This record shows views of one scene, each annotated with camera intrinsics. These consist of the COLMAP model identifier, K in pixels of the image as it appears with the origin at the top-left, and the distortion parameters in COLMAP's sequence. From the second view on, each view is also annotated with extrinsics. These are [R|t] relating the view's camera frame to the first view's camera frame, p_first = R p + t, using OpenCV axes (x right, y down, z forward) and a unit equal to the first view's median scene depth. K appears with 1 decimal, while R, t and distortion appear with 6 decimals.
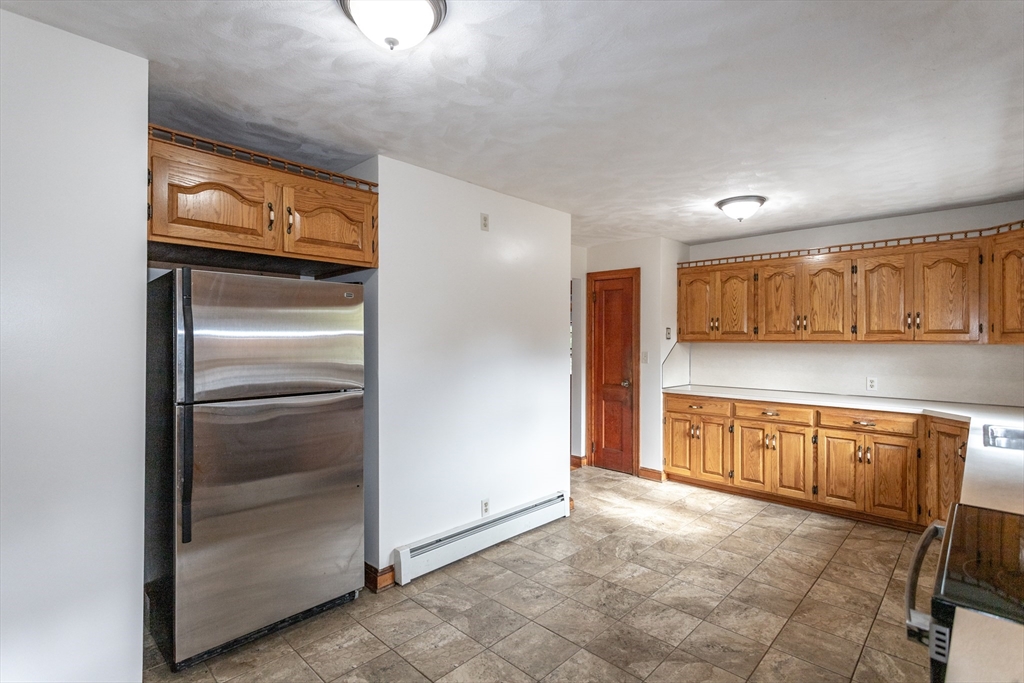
lens RADIAL K [[493.9, 0, 514.7], [0, 493.9, 339.5], [0, 0, 1]] dist [0.000528, 0.003151]
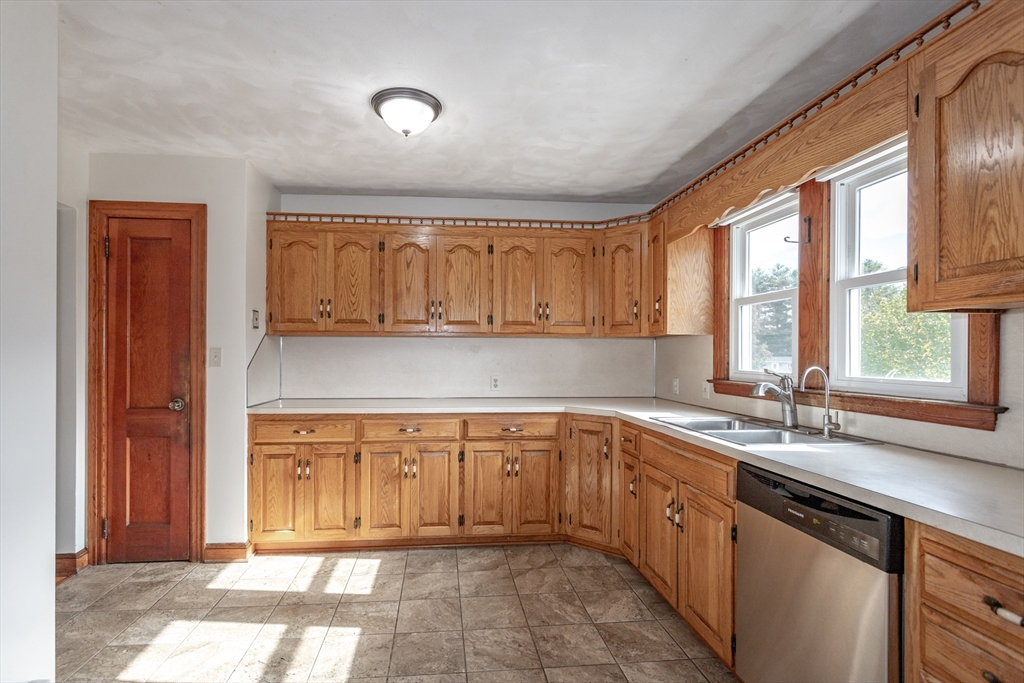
lens RADIAL K [[493.9, 0, 475.9], [0, 493.9, 352.5], [0, 0, 1]] dist [0.000528, 0.003151]
pose [[0.665045, -0.000015, 0.746803, 0.035147], [-0.000300, 1.000000, 0.000287, 0.036159], [-0.746803, -0.000415, 0.665045, 0.455962]]
